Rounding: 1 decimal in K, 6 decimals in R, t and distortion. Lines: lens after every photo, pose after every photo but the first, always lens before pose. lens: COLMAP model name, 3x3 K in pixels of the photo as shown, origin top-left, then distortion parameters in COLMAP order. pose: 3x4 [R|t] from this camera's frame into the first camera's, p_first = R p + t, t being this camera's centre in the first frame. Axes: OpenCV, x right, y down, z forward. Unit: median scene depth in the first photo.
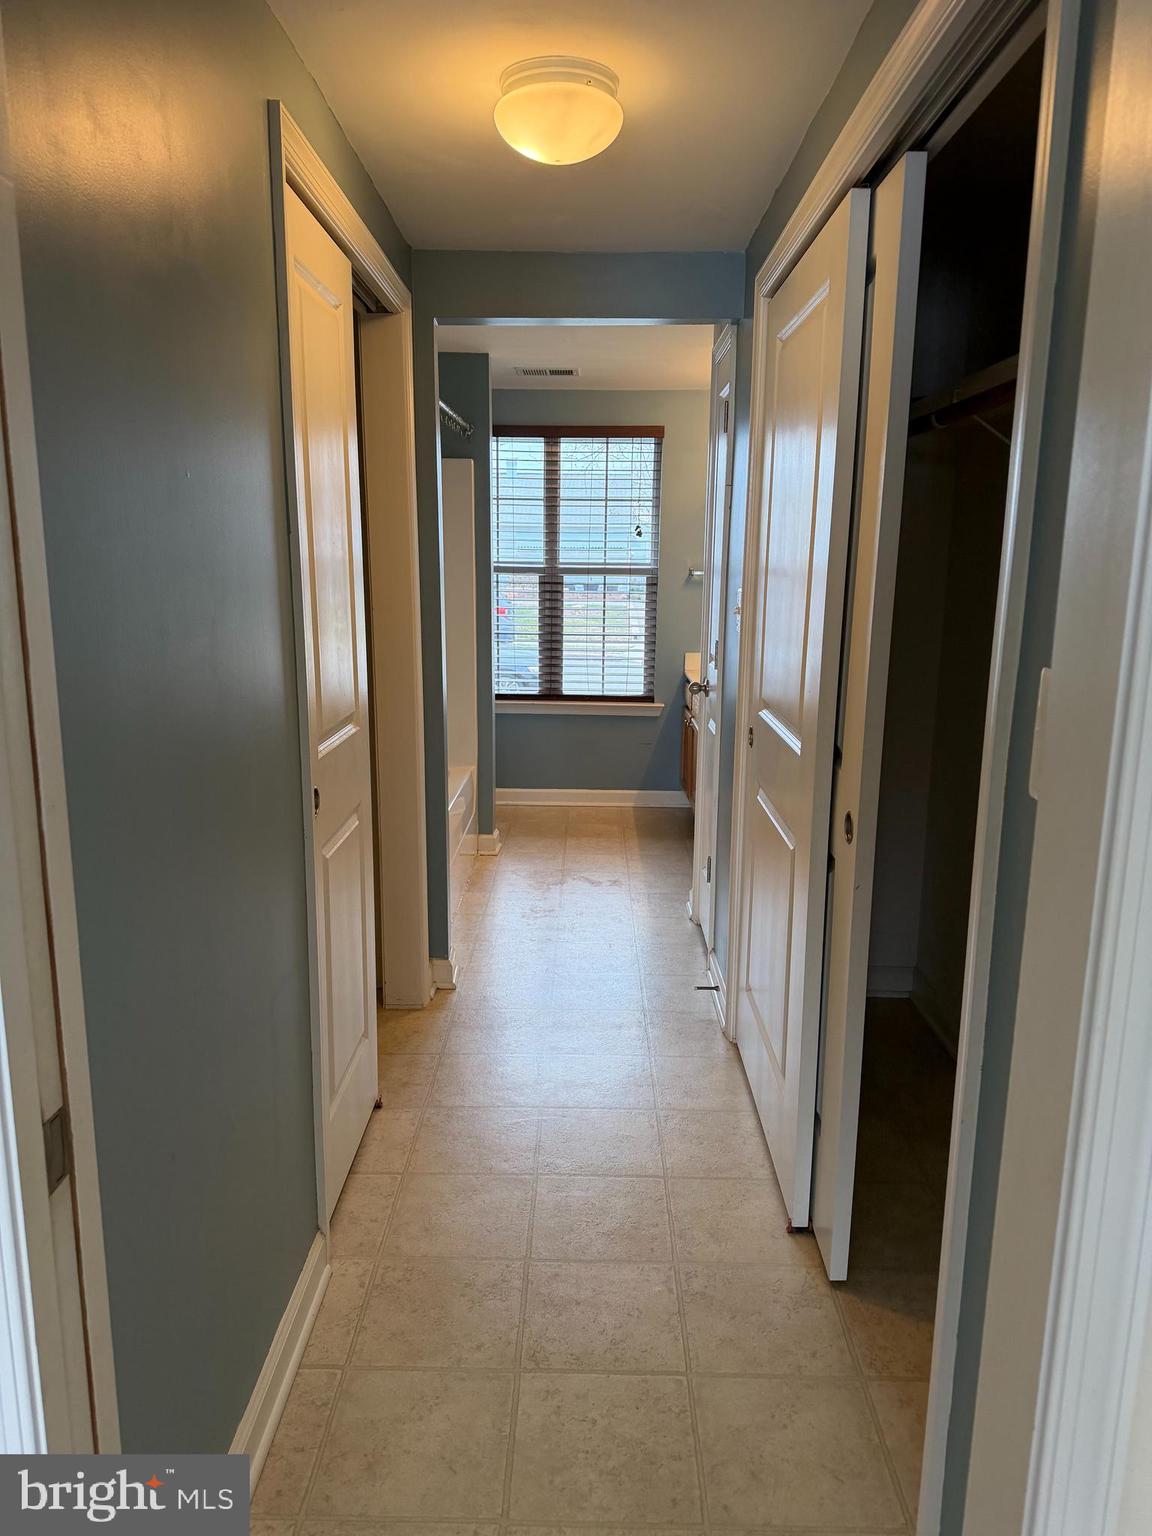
lens RADIAL K [[1062.3, 0, 577.3], [0, 1062.3, 775.5], [0, 0, 1]] dist [0.168718, -0.319255]
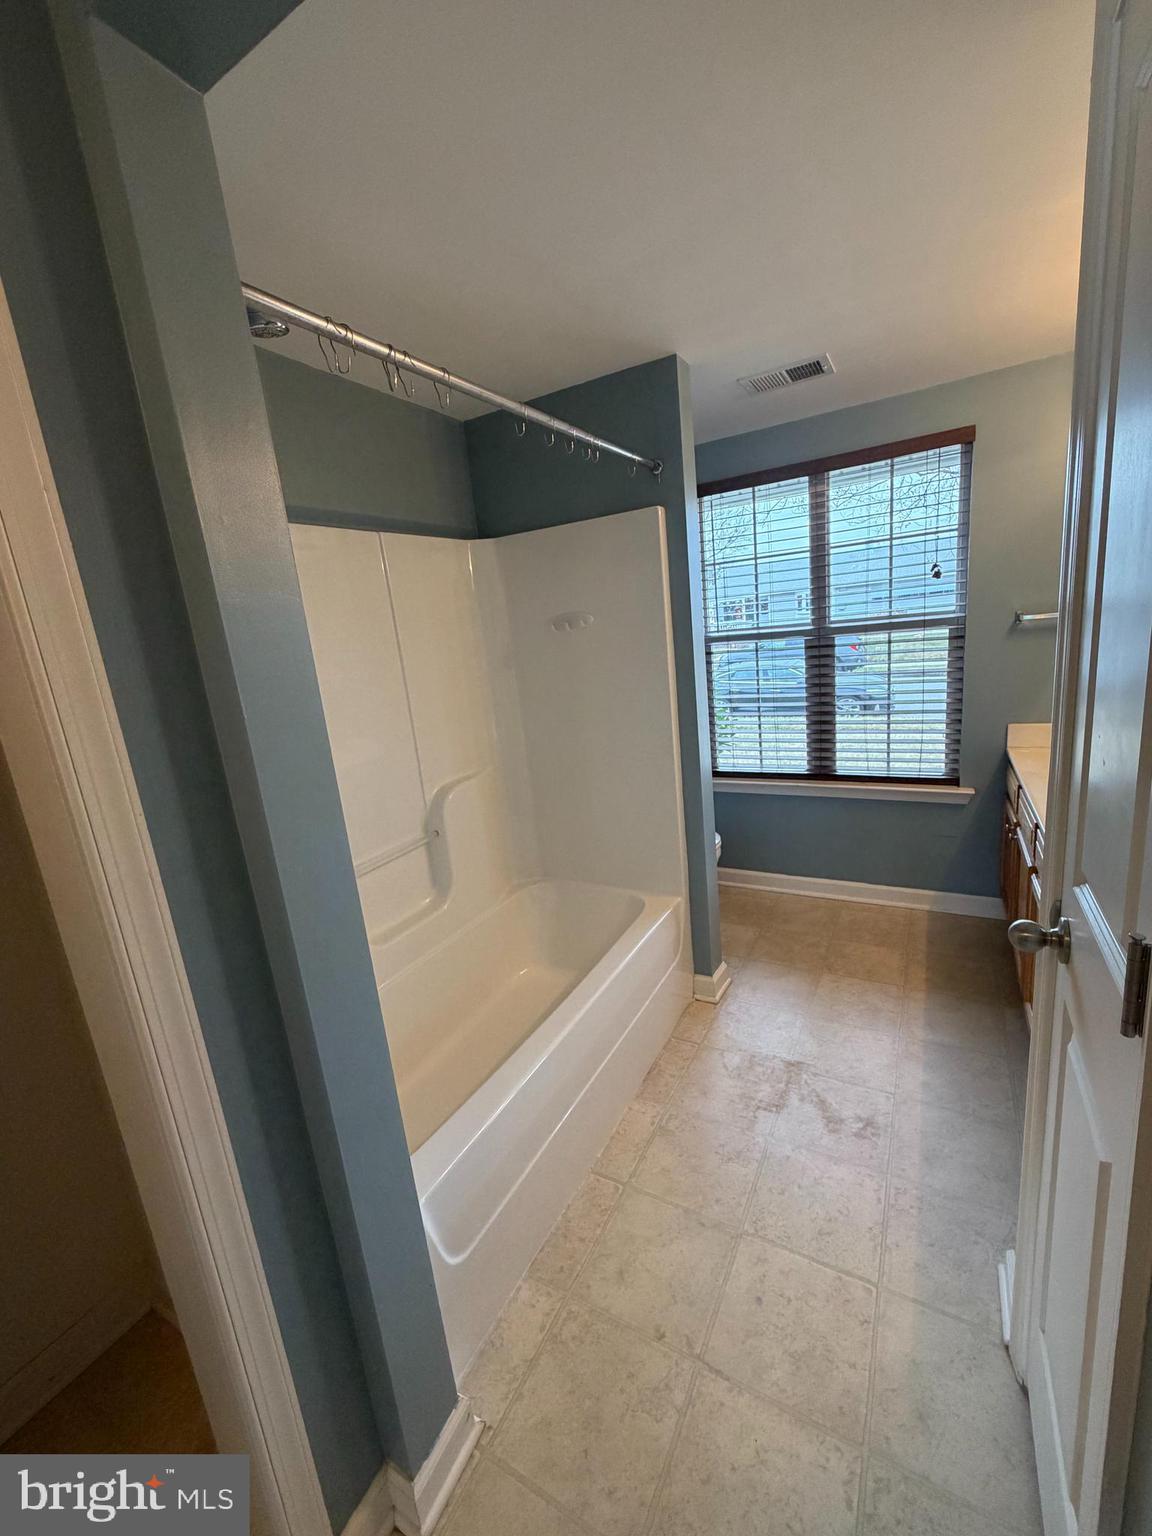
lens RADIAL K [[611.7, 0, 585.1], [0, 611.7, 766.8], [0, 0, 1]] dist [-0.002812, -0.000232]
pose [[0.873867, 0.009675, -0.486068, 0.050865], [0.006905, 0.999454, 0.032309, -0.101965], [0.486115, -0.031590, 0.873323, 0.482326]]
